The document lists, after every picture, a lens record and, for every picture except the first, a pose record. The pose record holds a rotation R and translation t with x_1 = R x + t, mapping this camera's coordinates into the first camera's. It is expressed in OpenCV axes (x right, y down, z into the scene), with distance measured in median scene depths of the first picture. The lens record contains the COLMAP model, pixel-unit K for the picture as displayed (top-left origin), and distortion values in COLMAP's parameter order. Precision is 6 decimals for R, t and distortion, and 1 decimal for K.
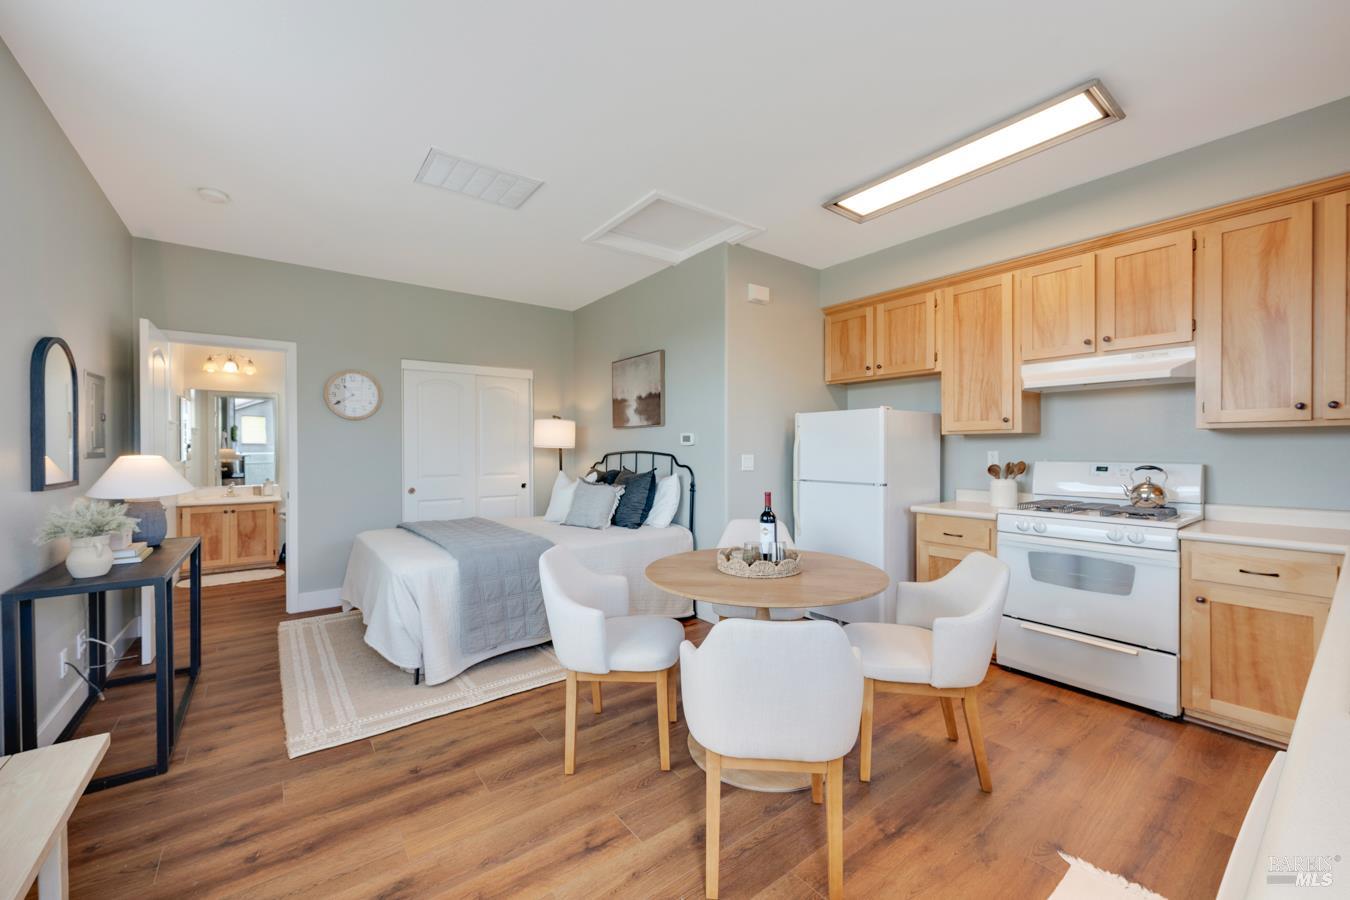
lens RADIAL K [[529.3, 0, 675.0], [0, 529.3, 450.0], [0, 0, 1]] dist [-0.002224, -0.000250]
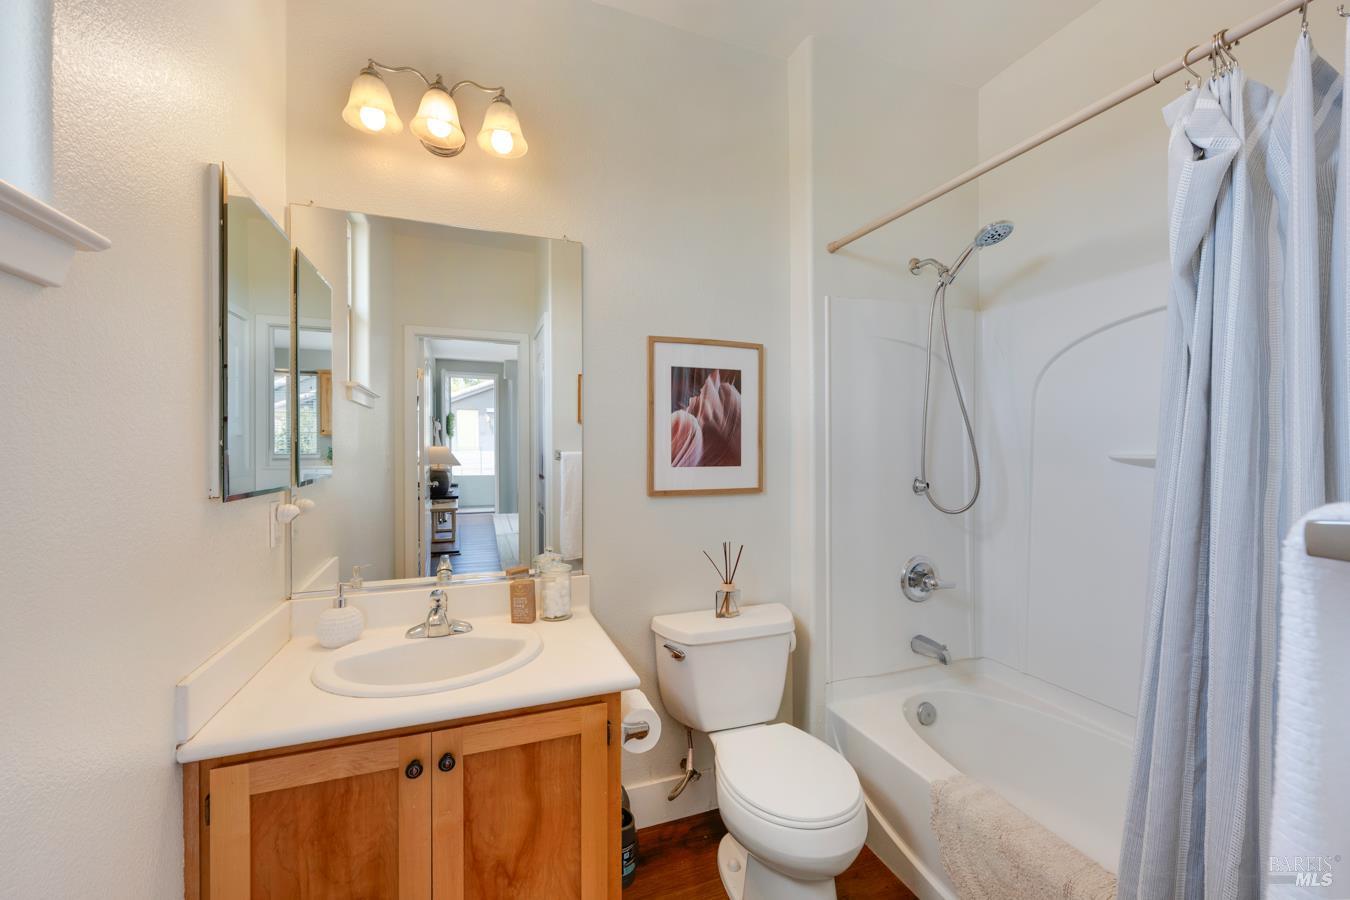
lens RADIAL K [[529.3, 0, 675.0], [0, 529.3, 450.0], [0, 0, 1]] dist [-0.002224, -0.000250]
pose [[0.957456, 0.003297, -0.288561, -0.709307], [-0.002196, 0.999989, 0.004138, 0.000900], [0.288572, -0.003329, 0.957452, 0.849721]]
